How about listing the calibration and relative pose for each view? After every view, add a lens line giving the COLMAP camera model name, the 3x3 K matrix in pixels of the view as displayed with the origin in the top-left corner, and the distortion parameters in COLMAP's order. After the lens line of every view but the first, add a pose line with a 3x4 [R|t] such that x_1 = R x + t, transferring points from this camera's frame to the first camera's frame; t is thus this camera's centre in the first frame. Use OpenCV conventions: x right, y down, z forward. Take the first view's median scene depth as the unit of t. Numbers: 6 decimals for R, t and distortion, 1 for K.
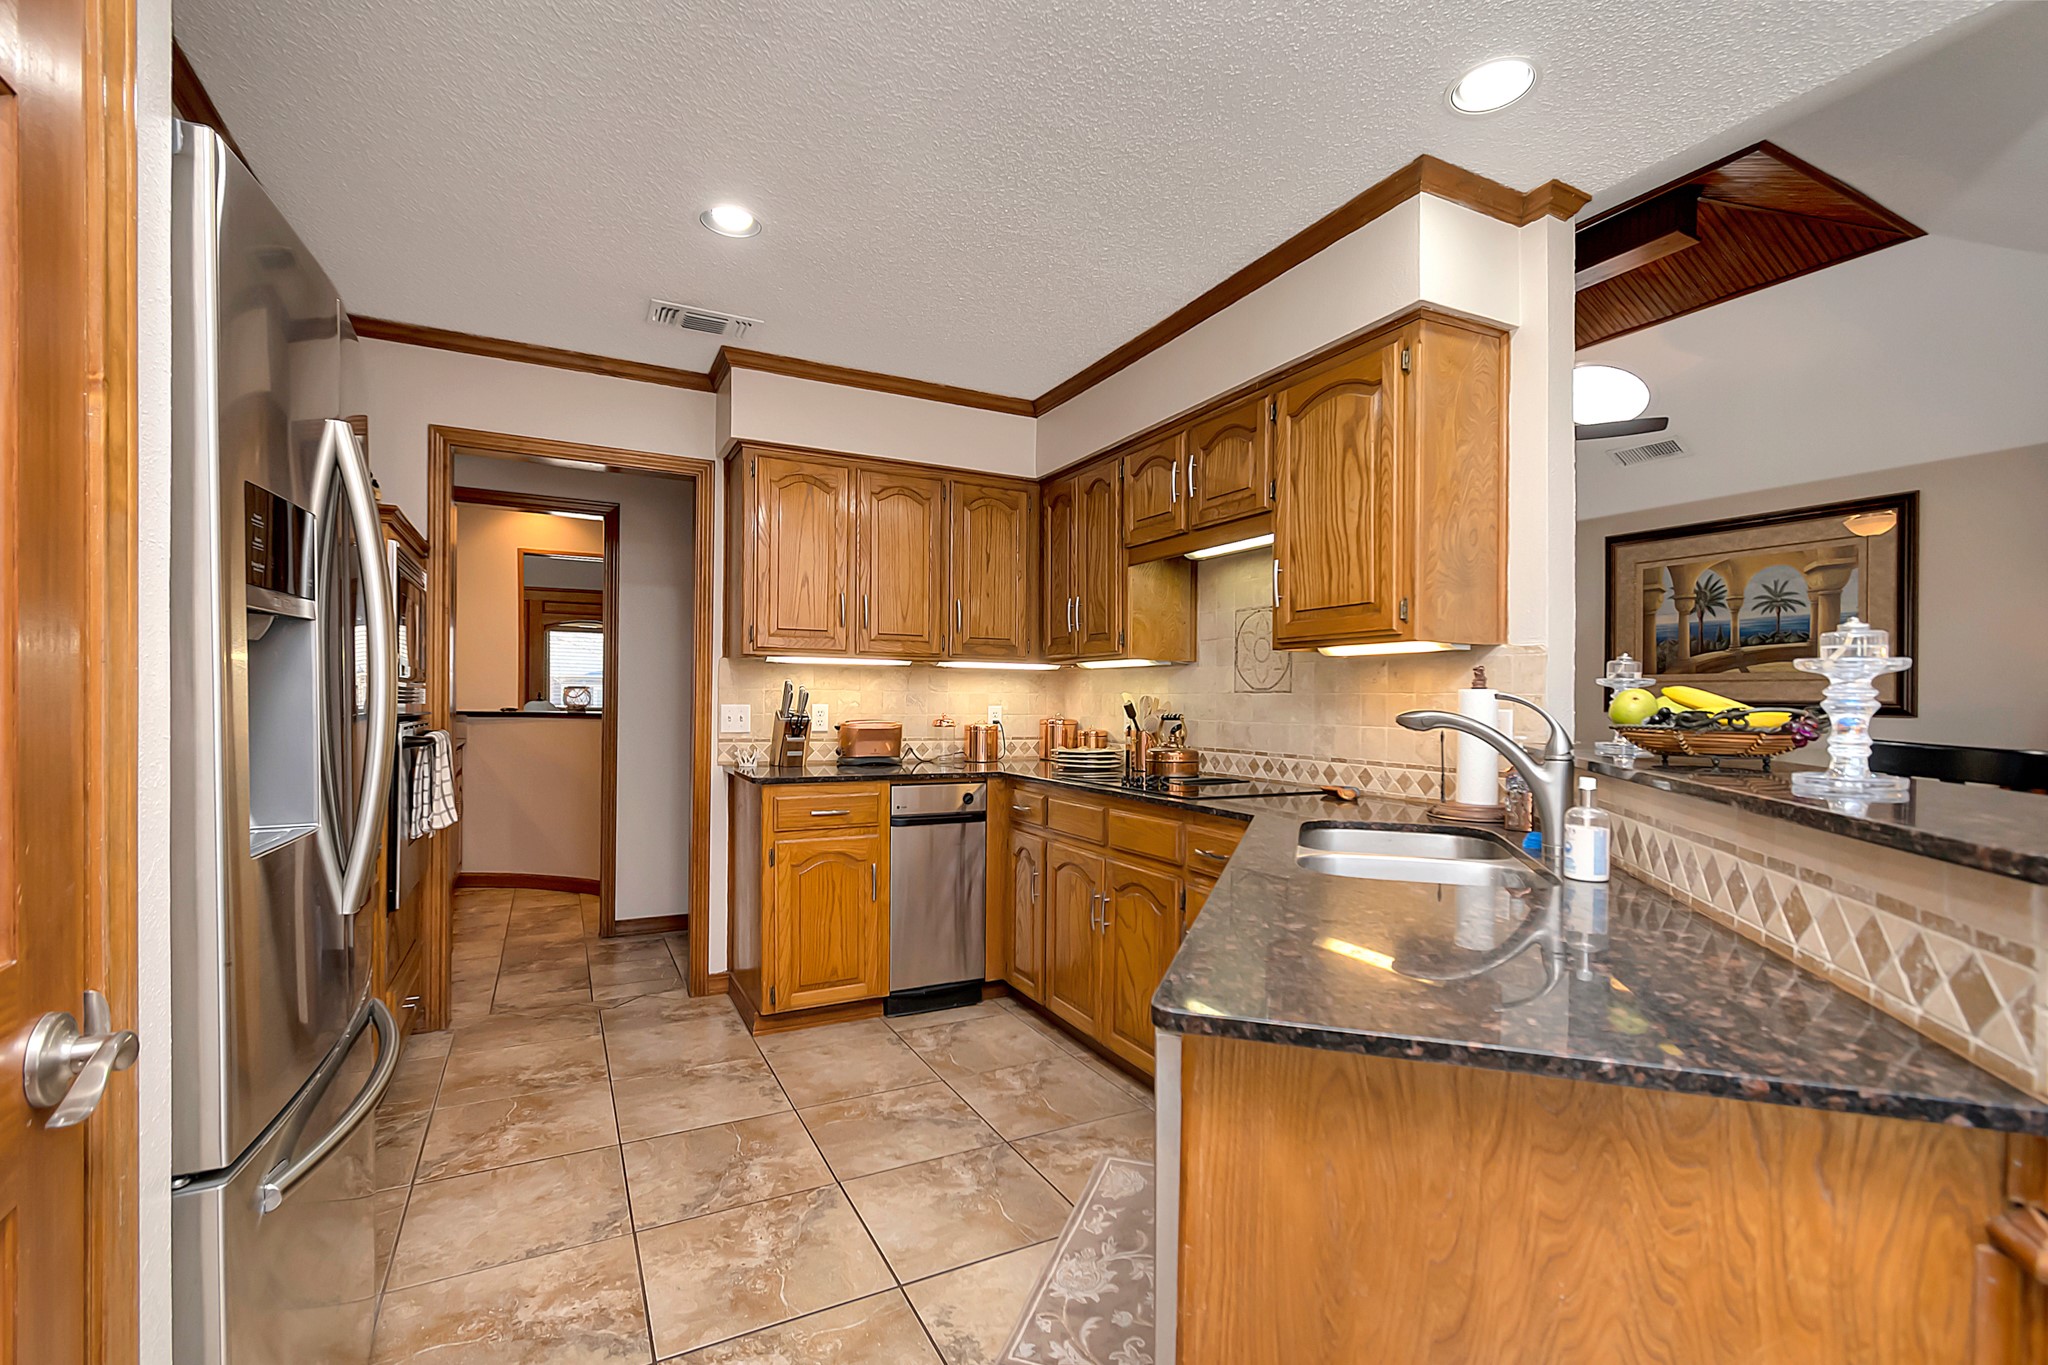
lens RADIAL K [[937.8, 0, 1050.5], [0, 937.8, 696.9], [0, 0, 1]] dist [0.013665, -0.004639]
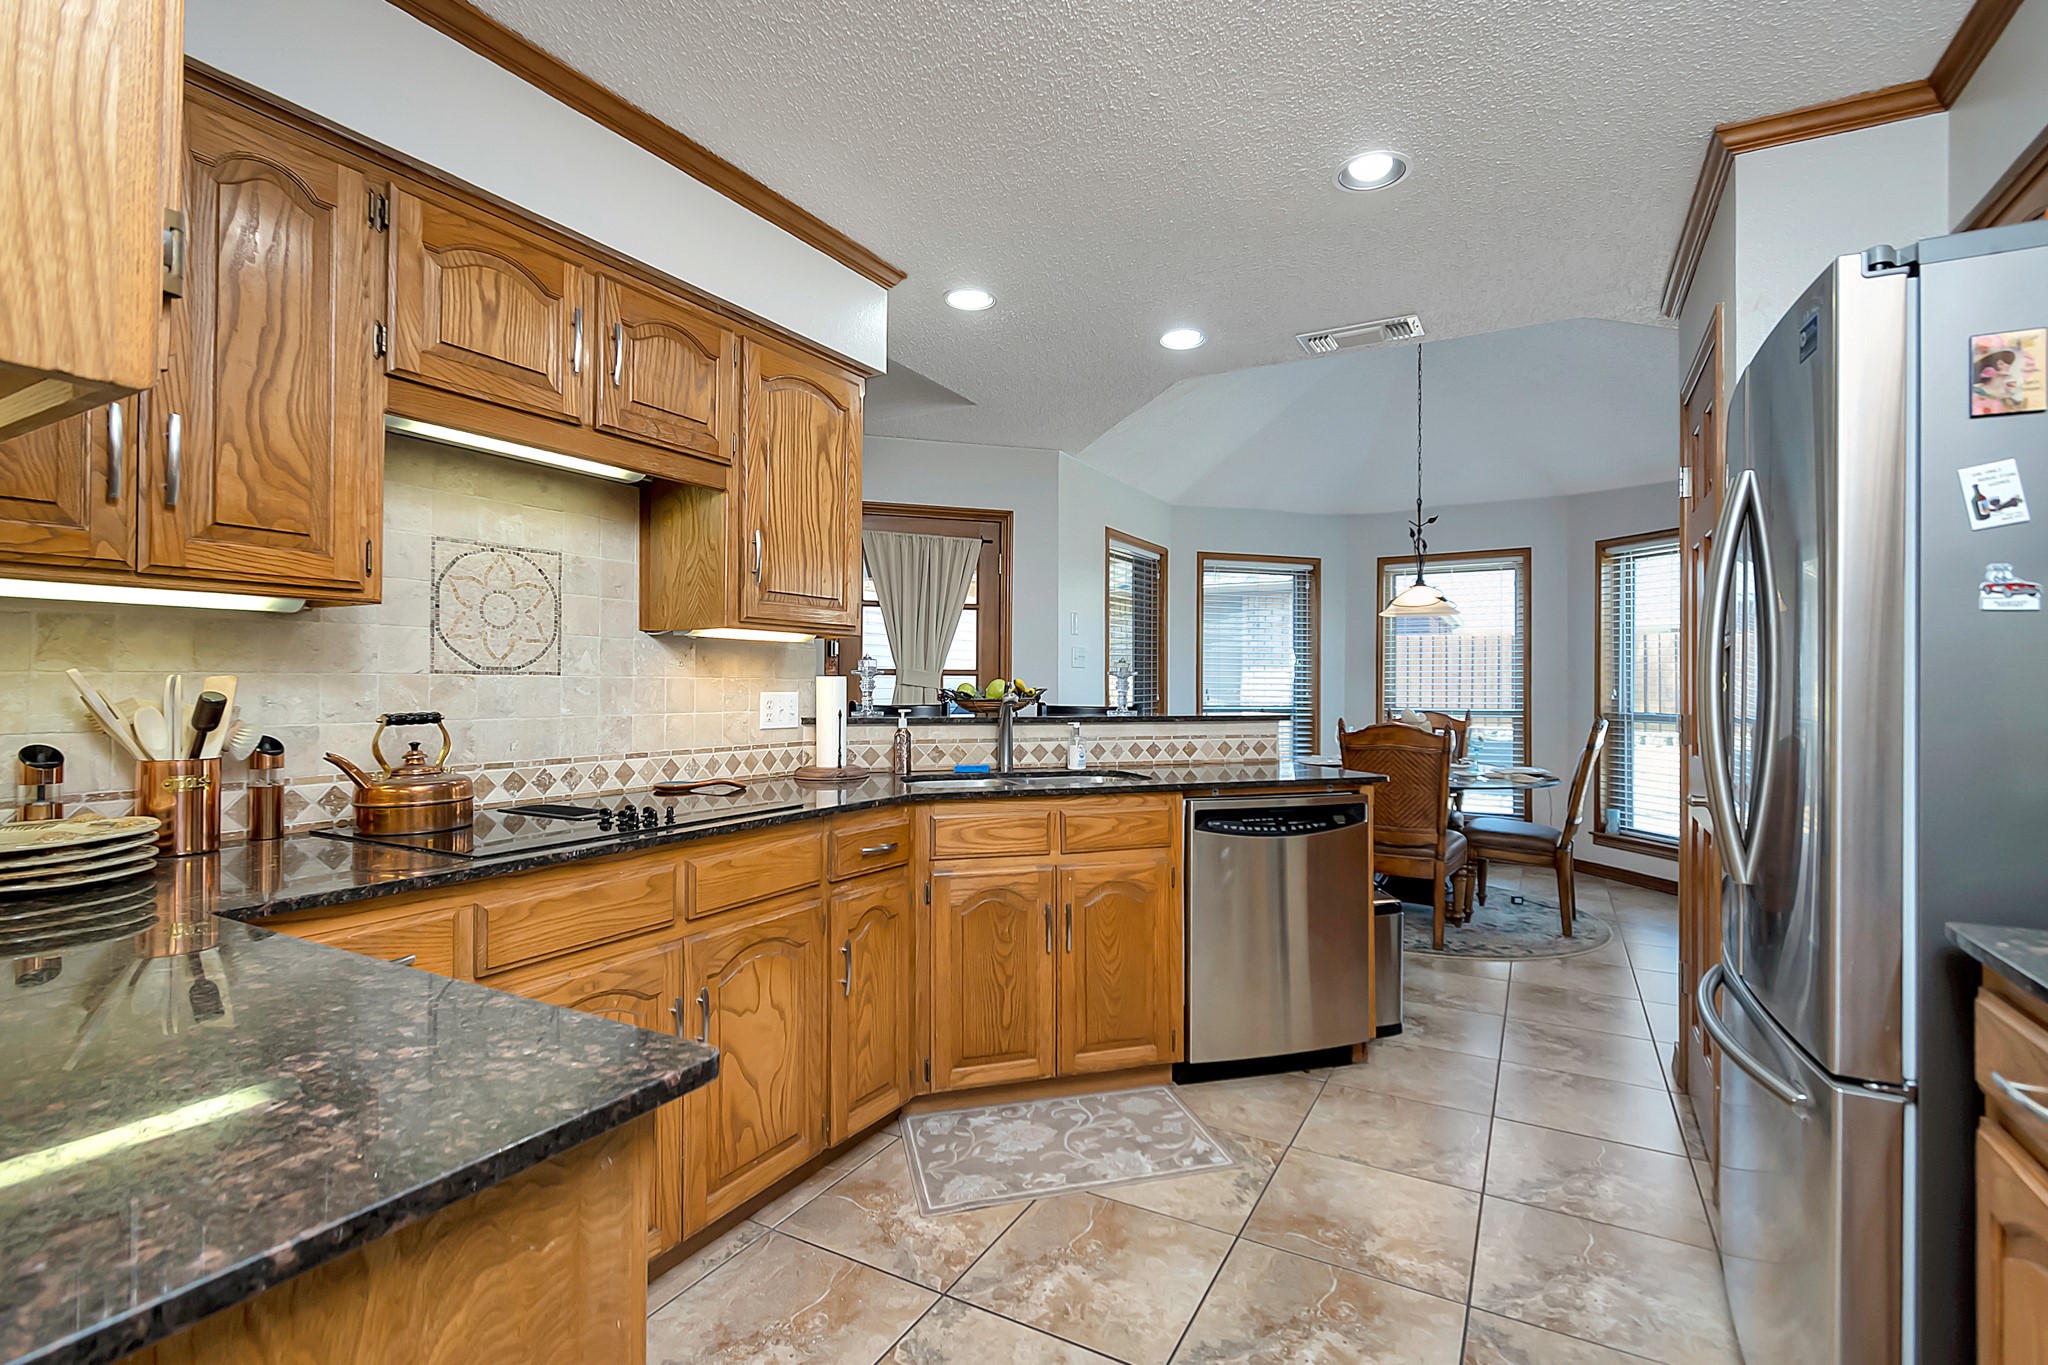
lens RADIAL K [[937.8, 0, 1053.4], [0, 937.8, 682.1], [0, 0, 1]] dist [0.013665, -0.004639]
pose [[-0.564011, -0.009688, 0.825711, -0.676884], [-0.011916, 0.999923, 0.003593, -0.006949], [-0.825681, -0.007813, -0.564083, 1.310093]]
